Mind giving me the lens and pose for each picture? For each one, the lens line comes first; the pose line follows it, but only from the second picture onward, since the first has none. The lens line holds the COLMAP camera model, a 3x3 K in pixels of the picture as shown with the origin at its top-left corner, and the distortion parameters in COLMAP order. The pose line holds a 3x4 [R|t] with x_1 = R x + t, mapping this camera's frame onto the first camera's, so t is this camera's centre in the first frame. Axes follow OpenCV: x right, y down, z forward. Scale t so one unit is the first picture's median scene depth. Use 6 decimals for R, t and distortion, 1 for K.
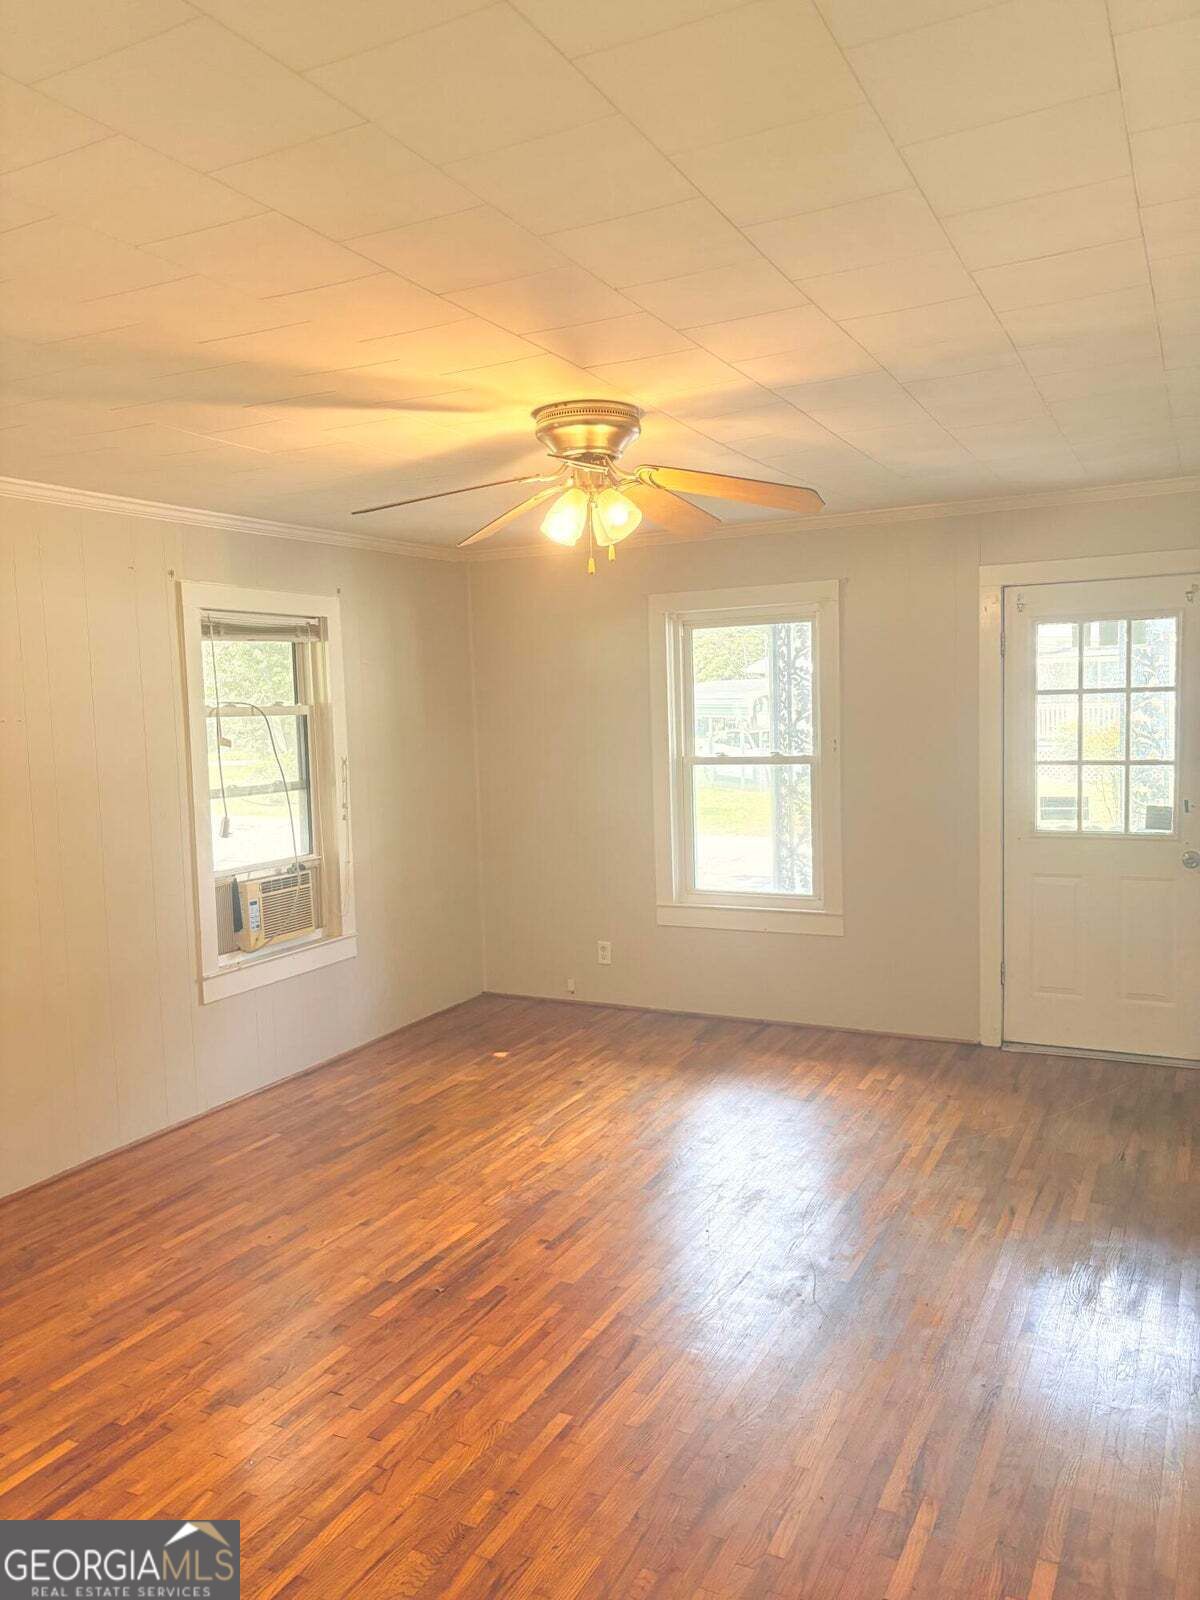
lens RADIAL K [[1226.9, 0, 600.0], [0, 1226.9, 800.0], [0, 0, 1]] dist [0.033845, -0.000590]
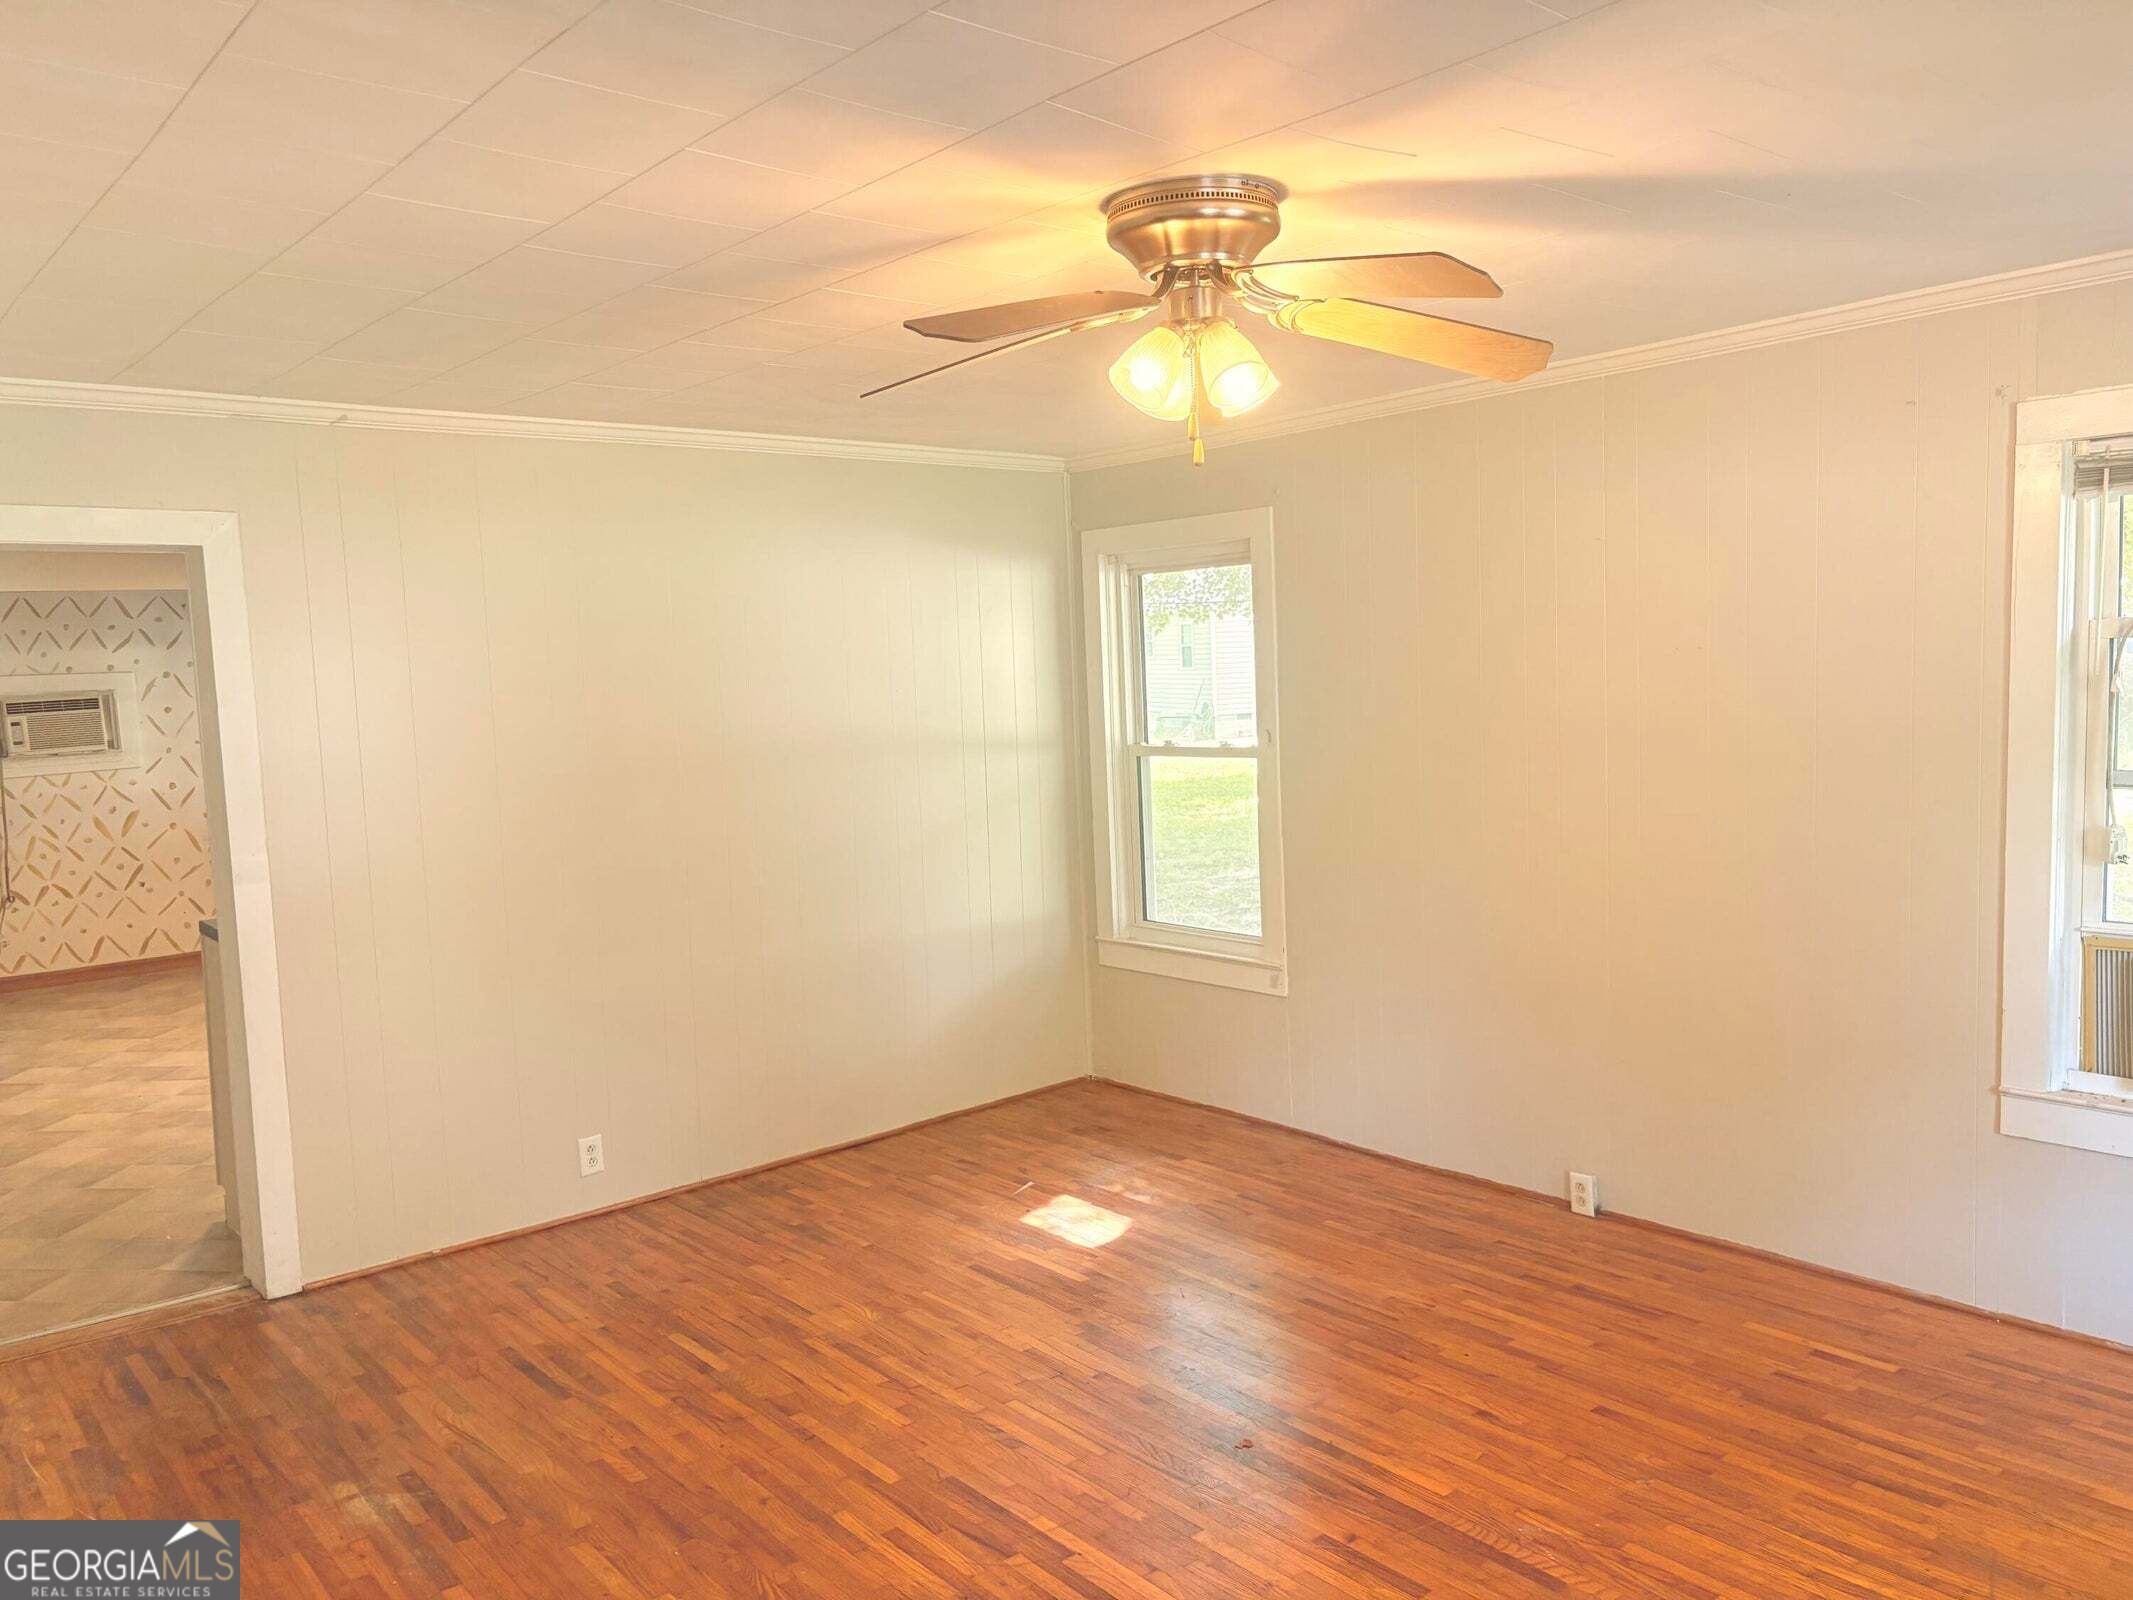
lens RADIAL K [[1635.6, 0, 1092.7], [0, 1635.6, 796.7], [0, 0, 1]] dist [0.033845, -0.000590]
pose [[-0.379849, 0.127516, -0.916217, 0.723354], [-0.019676, 0.989116, 0.145819, -0.133876], [0.924839, 0.073417, -0.373205, 1.165851]]
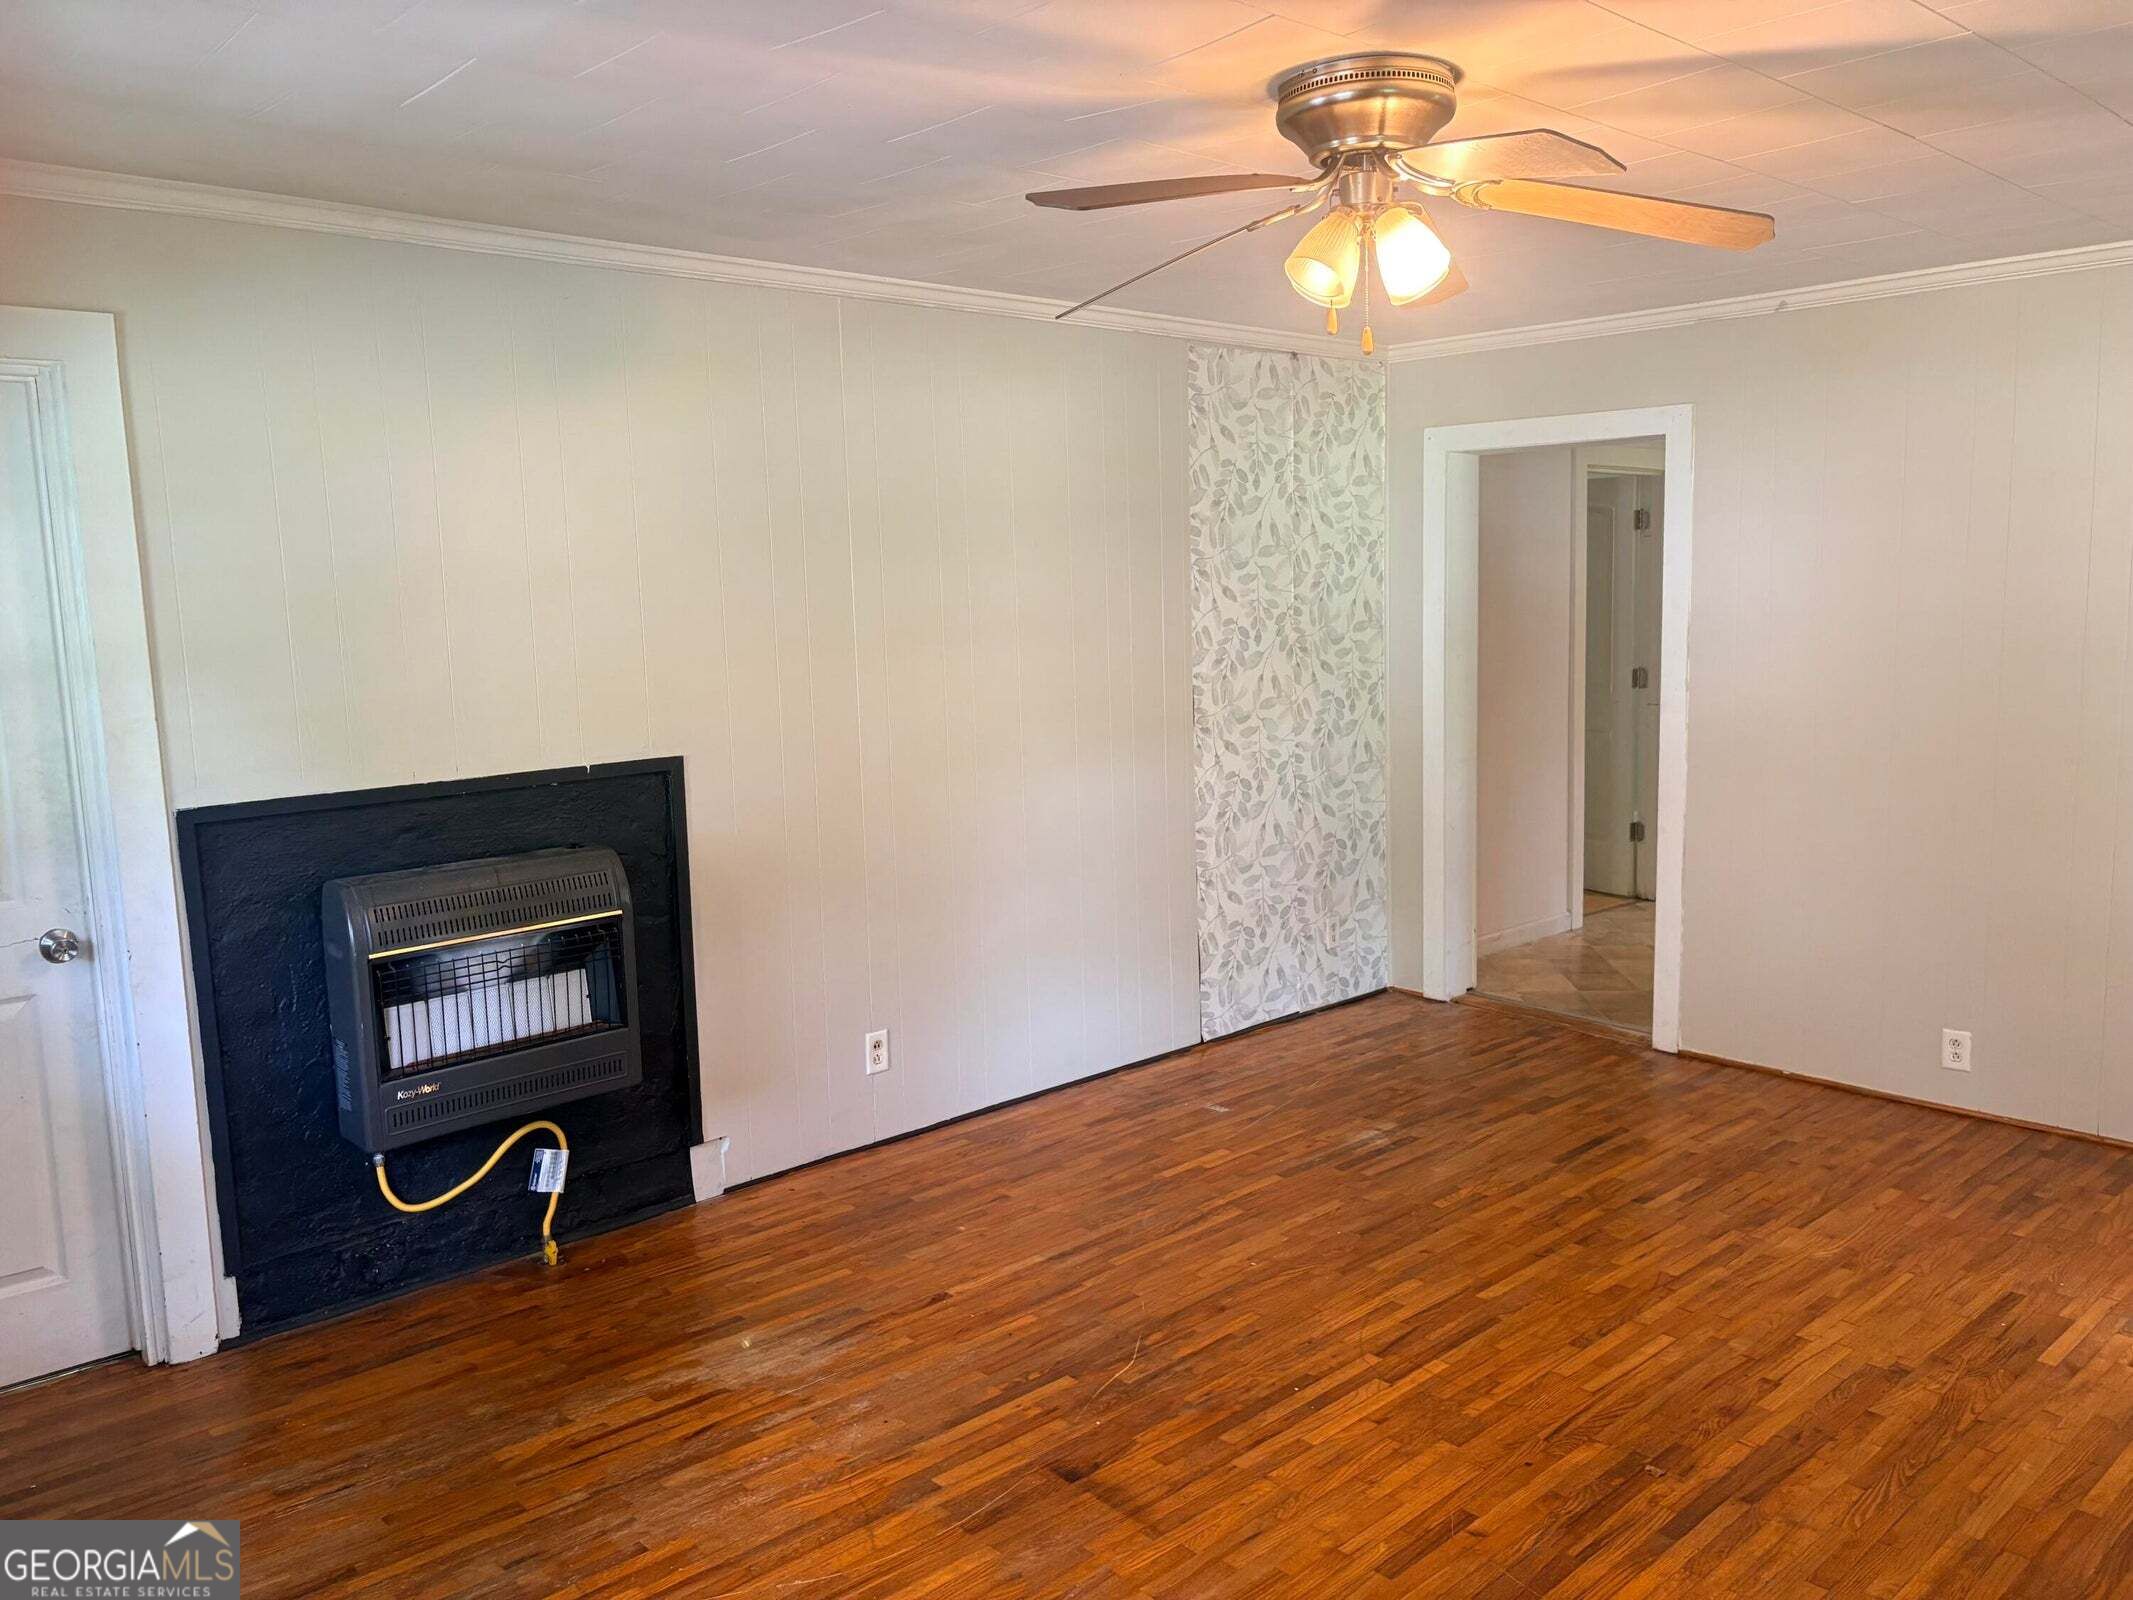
lens RADIAL K [[1635.6, 0, 1092.7], [0, 1635.6, 796.7], [0, 0, 1]] dist [0.033845, -0.000590]
pose [[-0.939927, 0.008754, 0.341262, -0.140504], [0.076340, 0.979745, 0.185127, -0.120405], [-0.332730, 0.200057, -0.921557, 1.681402]]
